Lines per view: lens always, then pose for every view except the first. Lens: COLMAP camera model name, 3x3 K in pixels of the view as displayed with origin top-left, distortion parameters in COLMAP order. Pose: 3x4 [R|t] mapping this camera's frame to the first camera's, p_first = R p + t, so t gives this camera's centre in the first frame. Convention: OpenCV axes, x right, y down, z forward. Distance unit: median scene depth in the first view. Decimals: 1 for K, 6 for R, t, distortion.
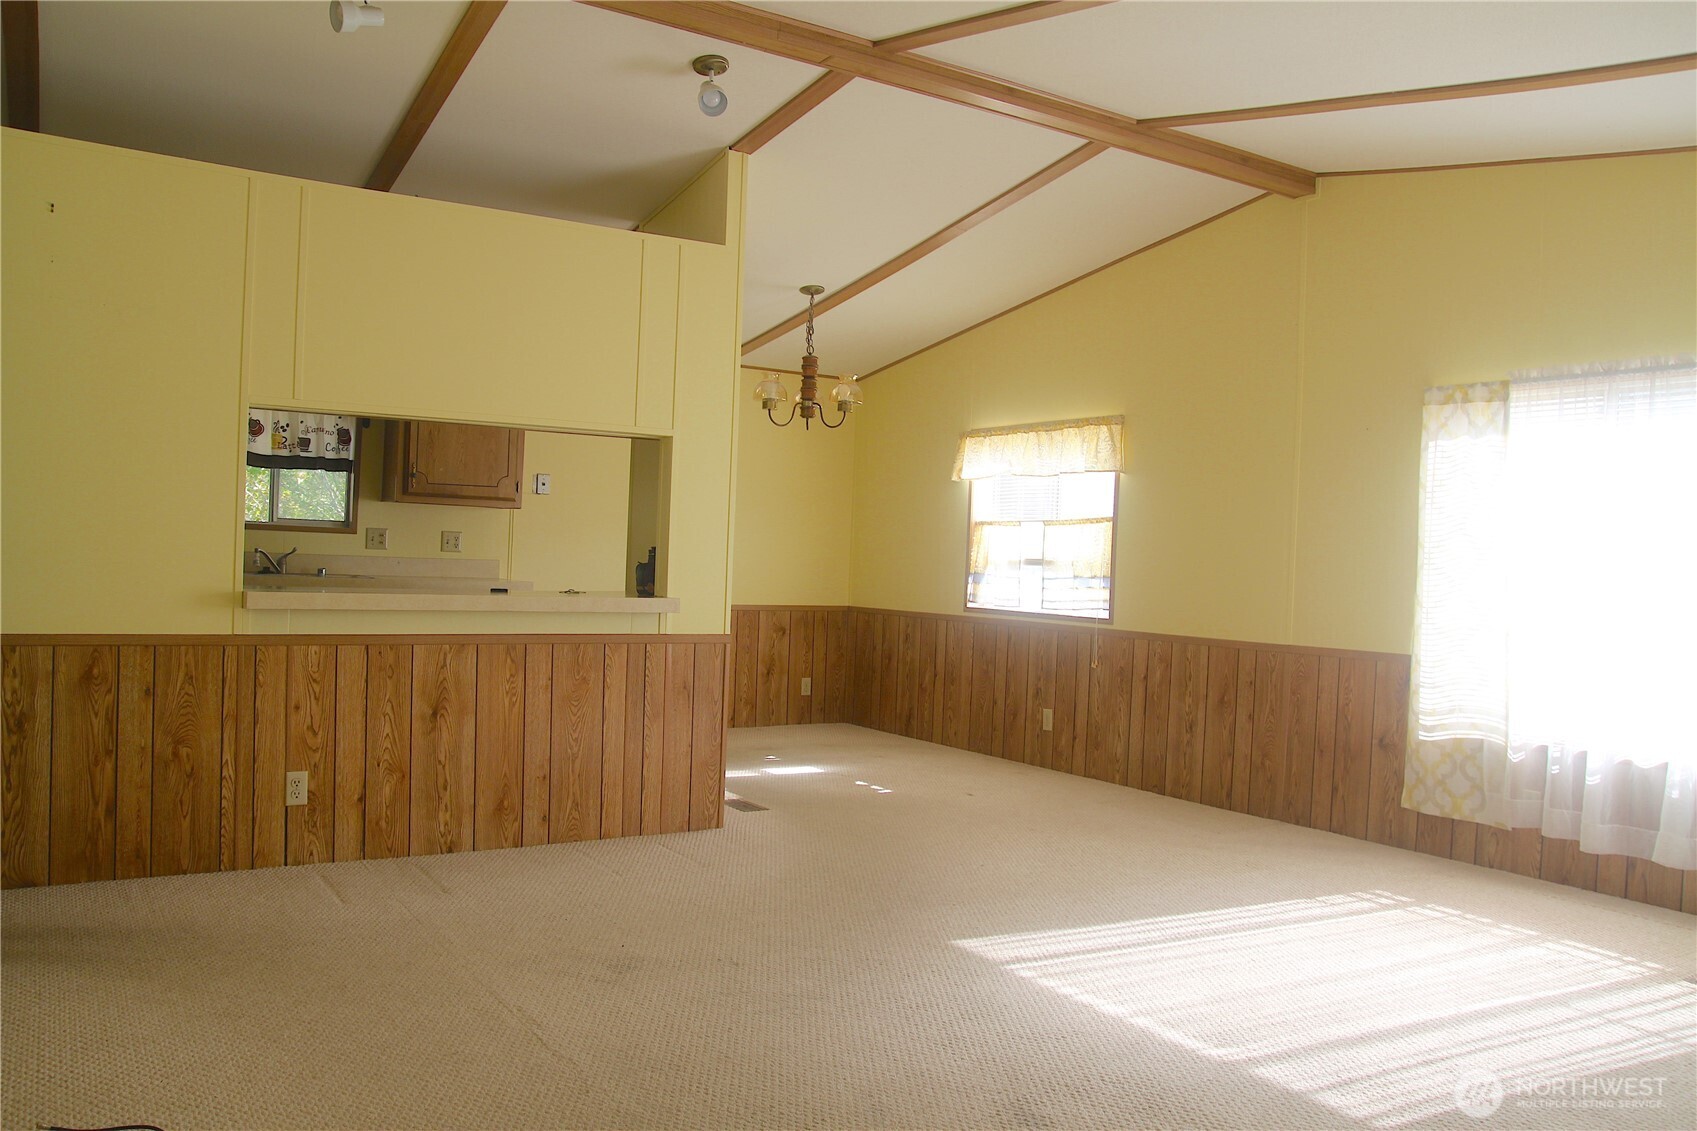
lens RADIAL K [[1290.7, 0, 867.3], [0, 1290.7, 574.7], [0, 0, 1]] dist [-0.112012, 0.081907]
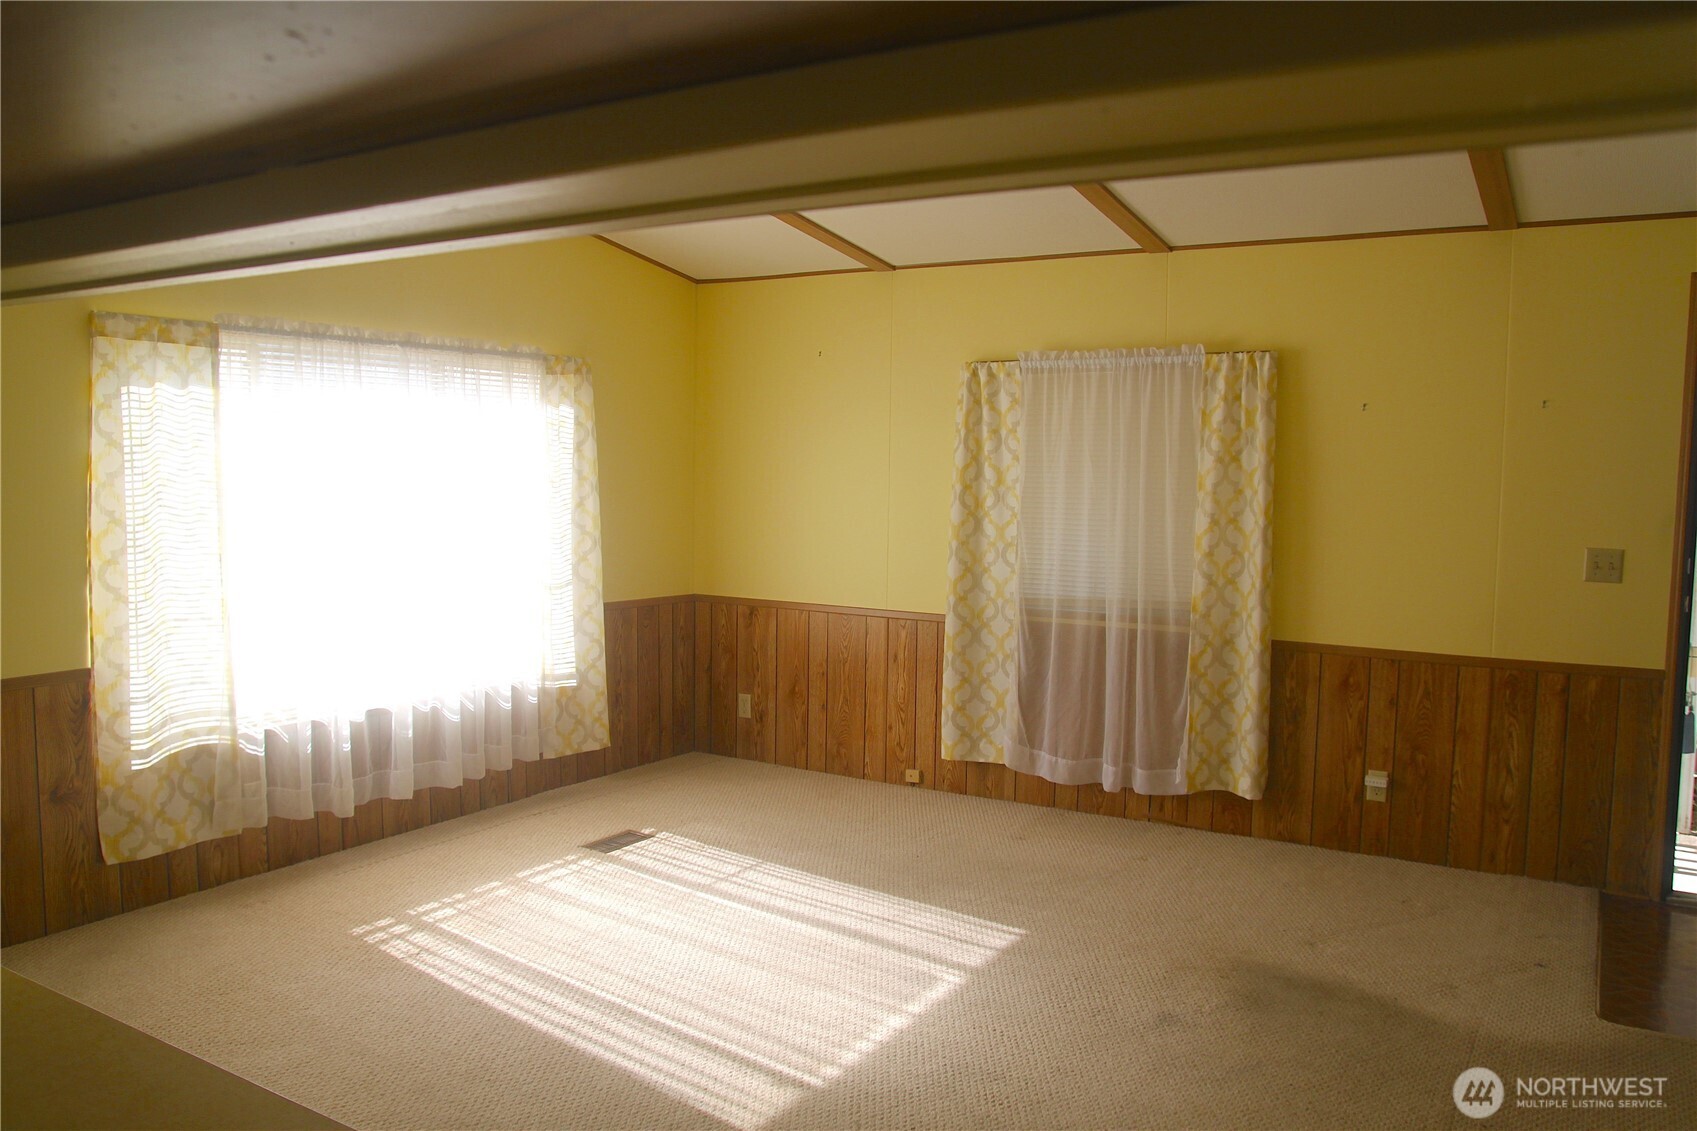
lens RADIAL K [[1290.7, 0, 842.6], [0, 1290.7, 565.2], [0, 0, 1]] dist [-0.112012, 0.081907]
pose [[-0.408470, -0.113275, 0.905716, -0.551468], [-0.009733, 0.992754, 0.119771, -0.119070], [-0.912720, 0.040108, -0.406613, 1.171591]]
